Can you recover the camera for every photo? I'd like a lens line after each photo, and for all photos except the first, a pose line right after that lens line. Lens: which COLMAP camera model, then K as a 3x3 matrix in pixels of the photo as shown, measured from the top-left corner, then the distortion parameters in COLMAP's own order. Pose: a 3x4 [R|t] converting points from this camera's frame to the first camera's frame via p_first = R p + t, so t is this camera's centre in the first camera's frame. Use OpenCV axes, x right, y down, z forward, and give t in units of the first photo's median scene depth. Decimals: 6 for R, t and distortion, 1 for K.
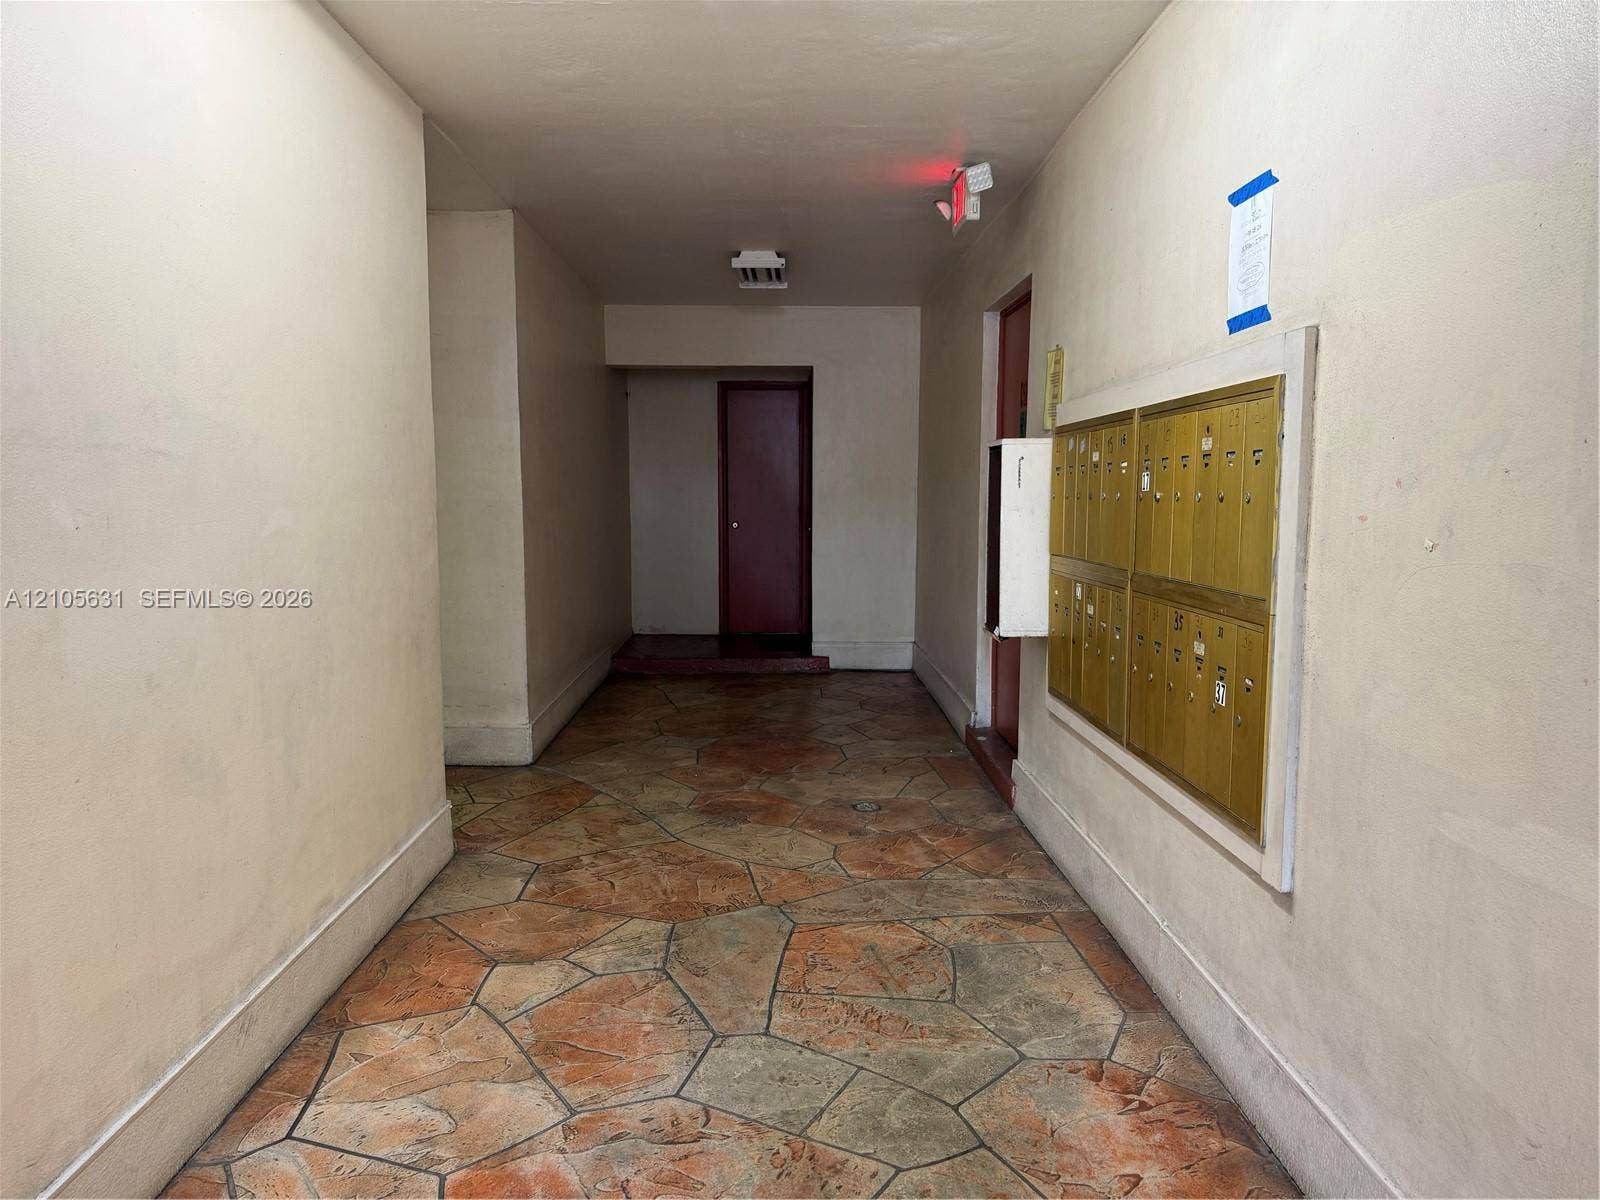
lens RADIAL K [[1140.2, 0, 802.9], [0, 1140.2, 608.7], [0, 0, 1]] dist [0.162830, -0.341689]
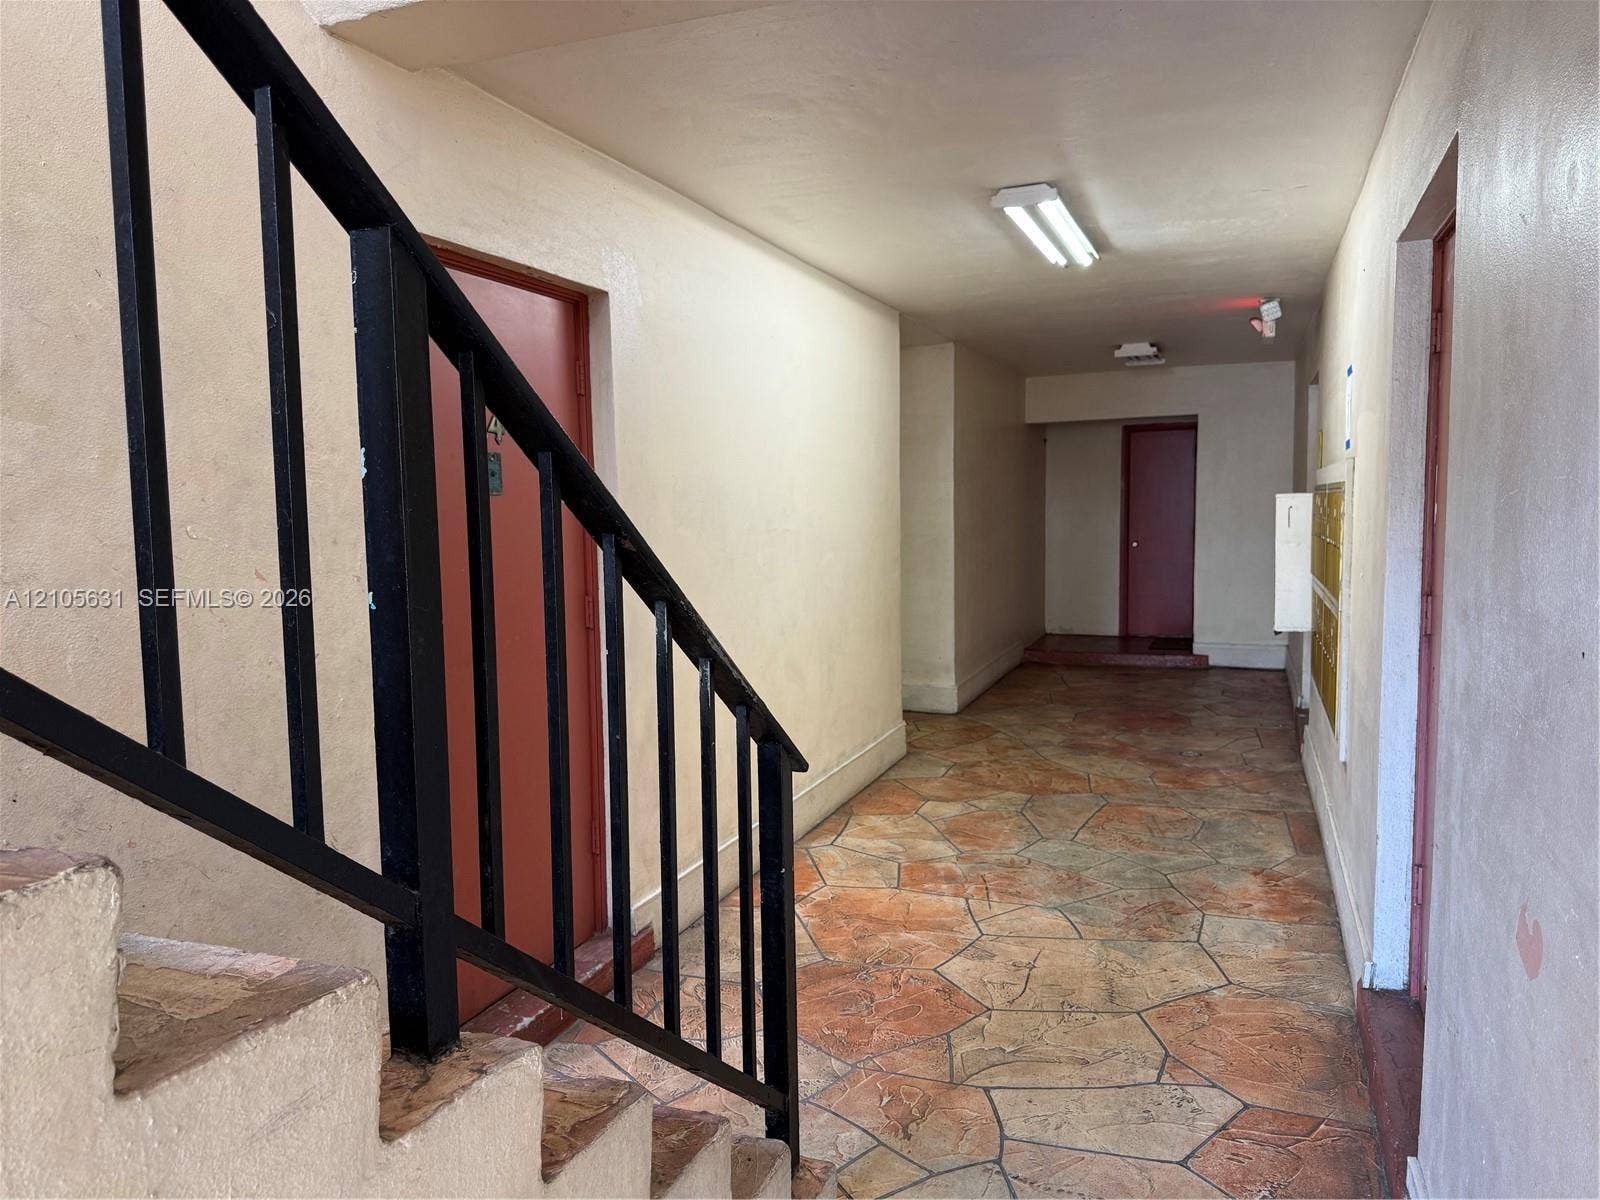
lens RADIAL K [[1140.2, 0, 802.9], [0, 1140.2, 608.7], [0, 0, 1]] dist [0.162830, -0.341689]
pose [[0.925960, 0.017591, -0.377212, 0.176192], [-0.020938, 0.999769, -0.004774, 0.015948], [0.377041, 0.012319, 0.926115, -0.577947]]
